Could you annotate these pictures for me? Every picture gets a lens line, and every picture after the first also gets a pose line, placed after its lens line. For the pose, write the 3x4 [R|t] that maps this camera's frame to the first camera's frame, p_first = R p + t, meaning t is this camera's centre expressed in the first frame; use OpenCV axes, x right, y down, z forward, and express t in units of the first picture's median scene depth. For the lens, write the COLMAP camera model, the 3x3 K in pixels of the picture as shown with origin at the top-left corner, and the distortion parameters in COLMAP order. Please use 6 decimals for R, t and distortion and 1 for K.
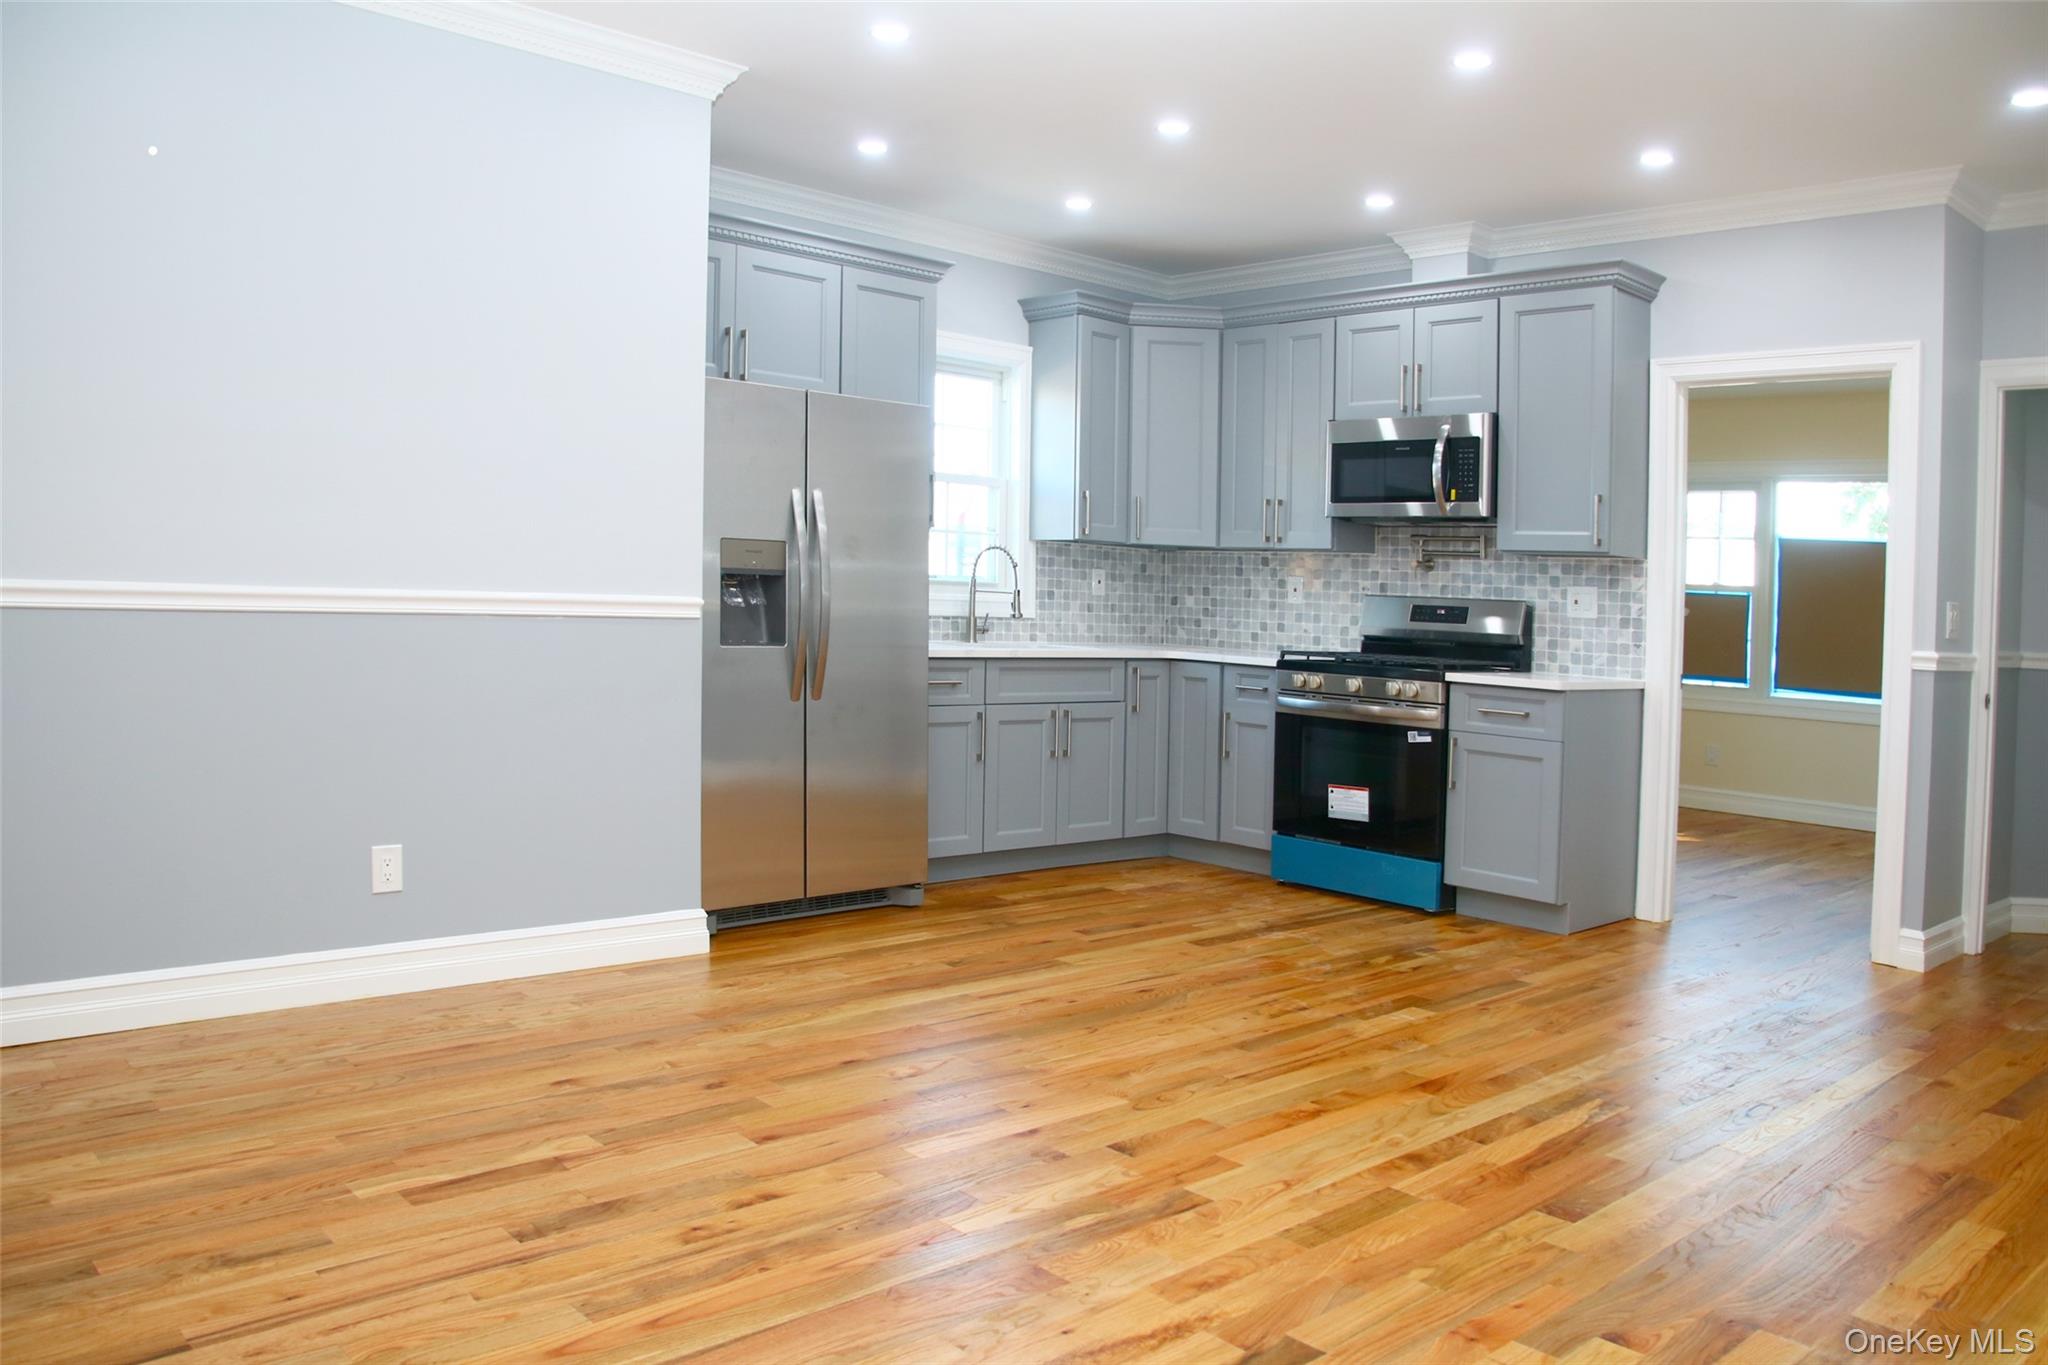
lens RADIAL K [[1510.6, 0, 1024.0], [0, 1510.6, 682.5], [0, 0, 1]] dist [-0.107975, 0.000812]
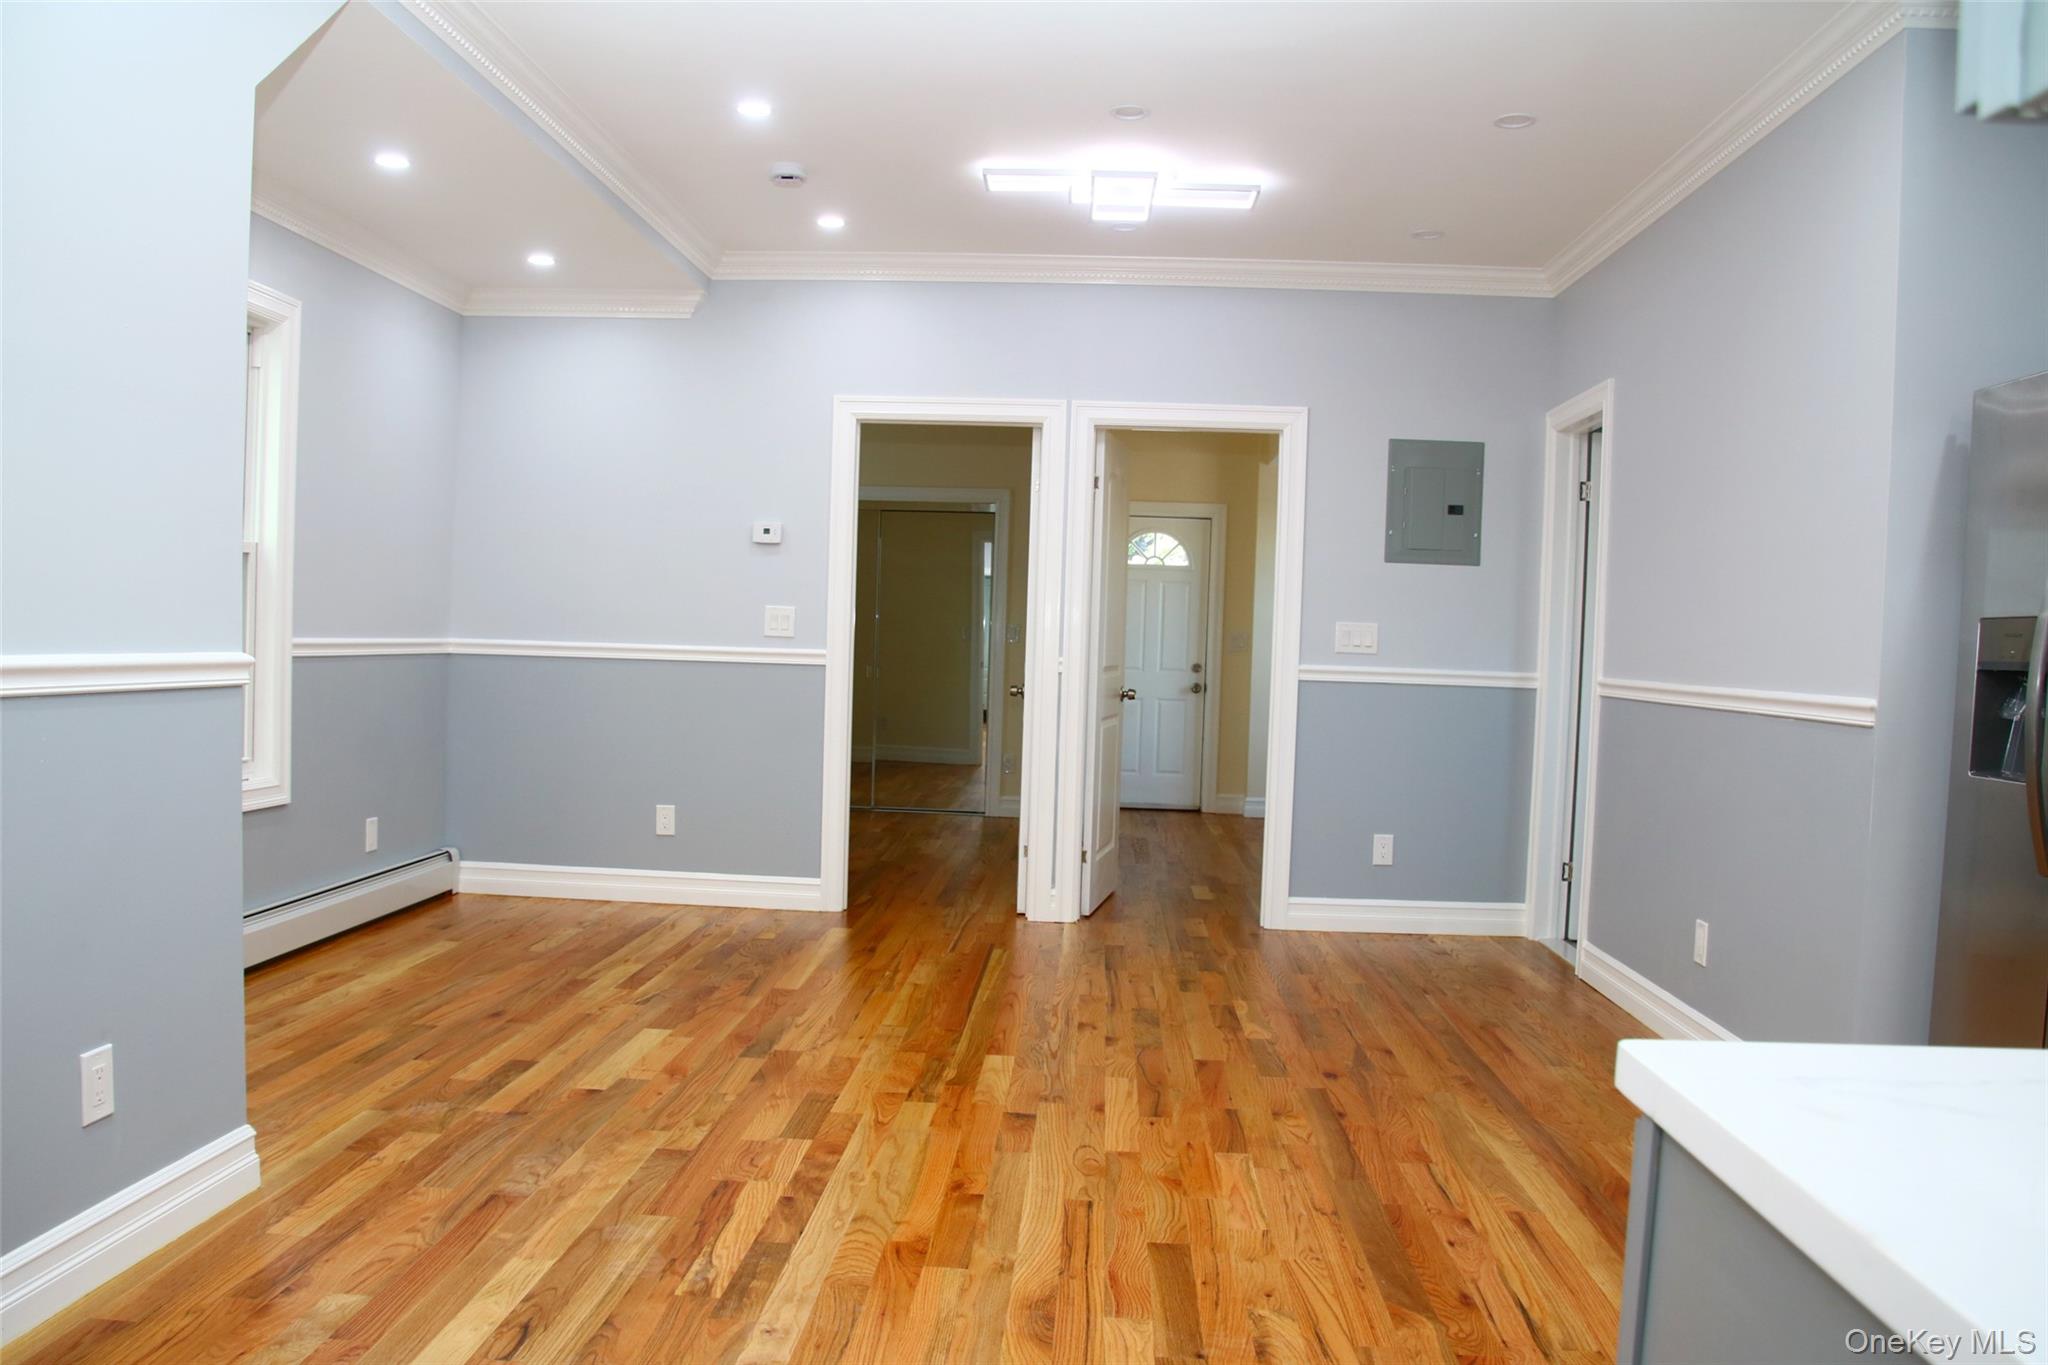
lens RADIAL K [[1510.6, 0, 1024.0], [0, 1510.6, 682.5], [0, 0, 1]] dist [-0.107975, 0.000812]
pose [[-0.702265, -0.041547, -0.710703, 0.943328], [-0.101997, 0.993868, 0.042685, -0.083672], [0.704571, 0.102466, -0.702196, 1.830876]]
